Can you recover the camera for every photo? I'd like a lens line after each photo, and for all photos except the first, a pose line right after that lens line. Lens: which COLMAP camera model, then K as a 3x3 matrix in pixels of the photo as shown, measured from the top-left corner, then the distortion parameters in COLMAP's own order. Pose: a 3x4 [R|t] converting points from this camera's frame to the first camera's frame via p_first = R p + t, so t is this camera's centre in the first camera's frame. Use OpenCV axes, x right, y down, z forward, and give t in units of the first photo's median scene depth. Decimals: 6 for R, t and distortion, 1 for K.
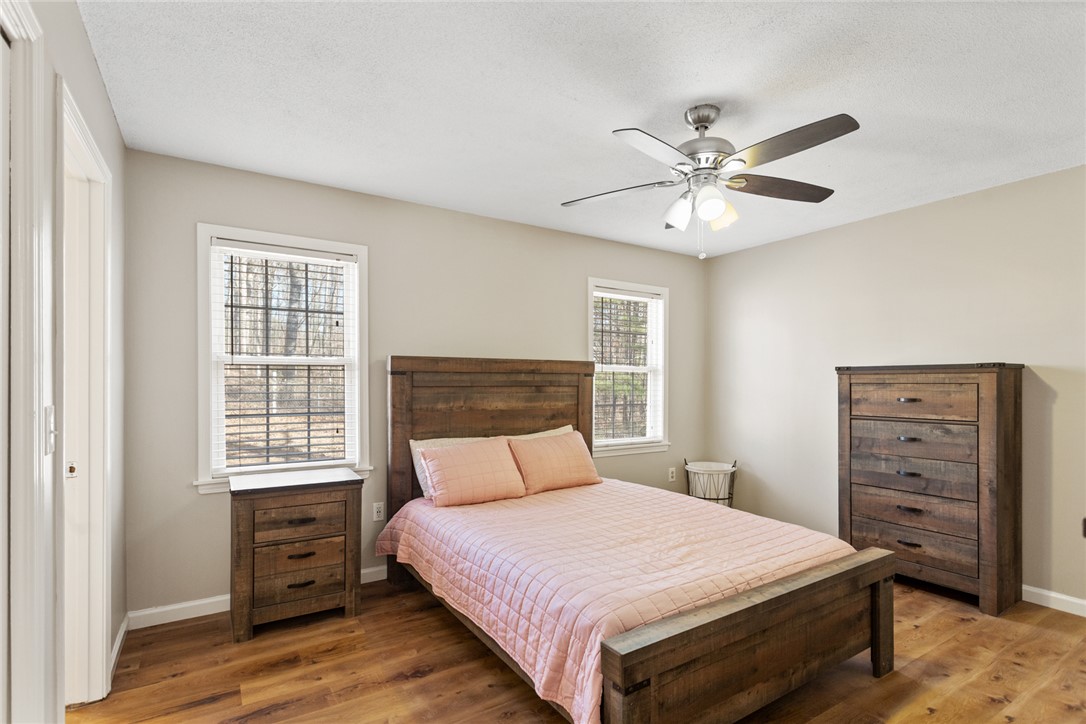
lens RADIAL K [[519.5, 0, 548.5], [0, 519.5, 379.7], [0, 0, 1]] dist [0.001675, -0.000608]
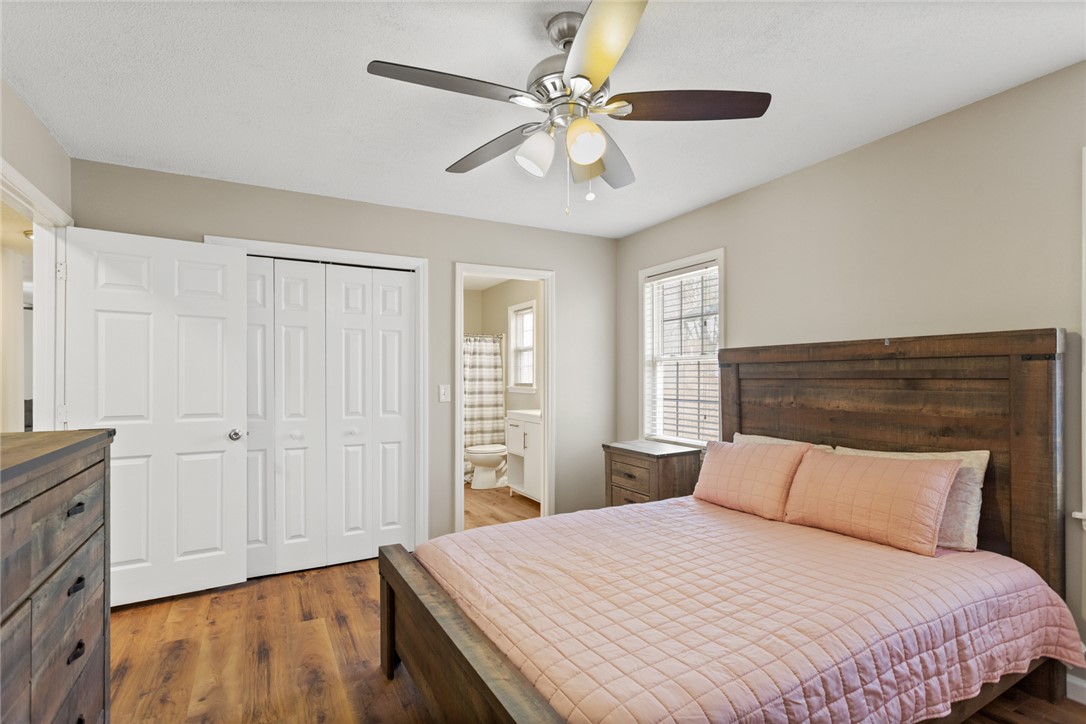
lens RADIAL K [[519.5, 0, 546.6], [0, 519.5, 371.4], [0, 0, 1]] dist [0.001675, -0.000608]
pose [[-0.053280, -0.009494, -0.998535, 0.737271], [0.012469, 0.999871, -0.010172, 0.004889], [0.998502, -0.012992, -0.053154, 0.689806]]
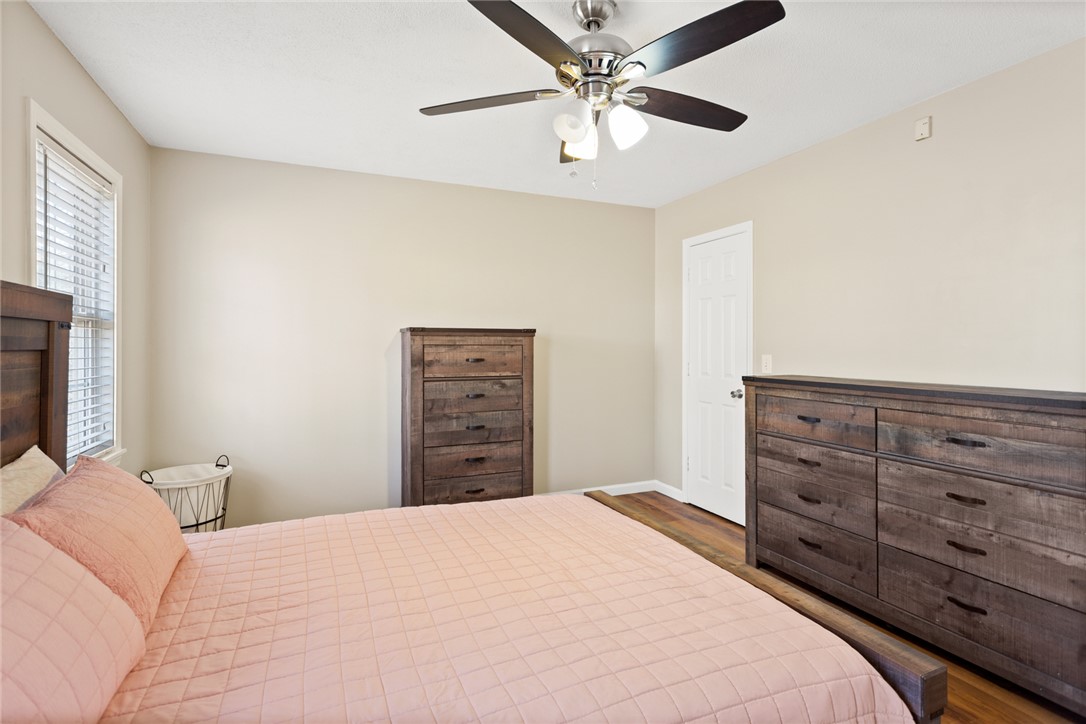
lens RADIAL K [[519.5, 0, 537.9], [0, 519.5, 351.9], [0, 0, 1]] dist [0.001675, -0.000608]
pose [[0.180849, -0.011296, 0.983446, -0.343414], [-0.006638, 0.999897, 0.012706, 0.006866], [-0.983489, -0.008826, 0.180755, 0.645430]]
